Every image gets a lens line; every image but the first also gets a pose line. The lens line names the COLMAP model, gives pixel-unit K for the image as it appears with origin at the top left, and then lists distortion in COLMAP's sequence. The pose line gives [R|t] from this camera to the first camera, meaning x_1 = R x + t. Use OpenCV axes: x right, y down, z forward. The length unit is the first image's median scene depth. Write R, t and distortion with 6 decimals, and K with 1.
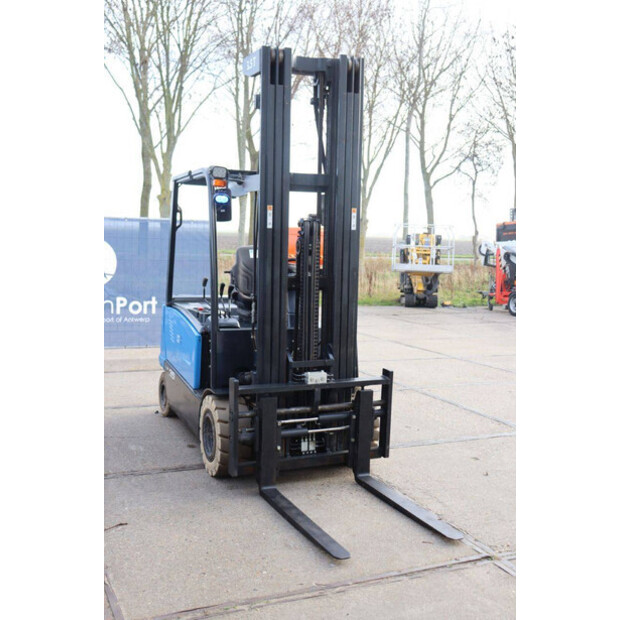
lens RADIAL K [[713.3, 0, 310.0], [0, 713.3, 310.0], [0, 0, 1]] dist [-0.021357, 0.005077]
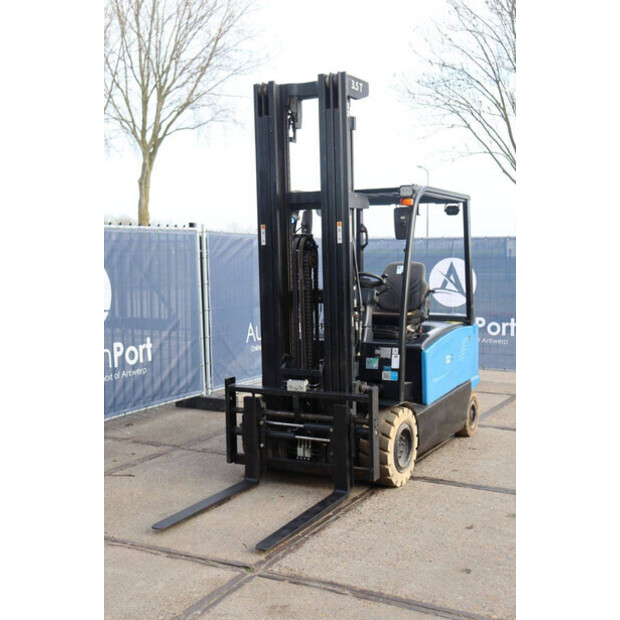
lens RADIAL K [[783.5, 0, 310.0], [0, 783.5, 310.0], [0, 0, 1]] dist [0.031922, -0.001697]
pose [[0.624802, 0.023990, -0.780415, 0.904279], [-0.055184, 0.998385, -0.013491, -0.001270], [0.778831, 0.051495, 0.625117, 0.286162]]
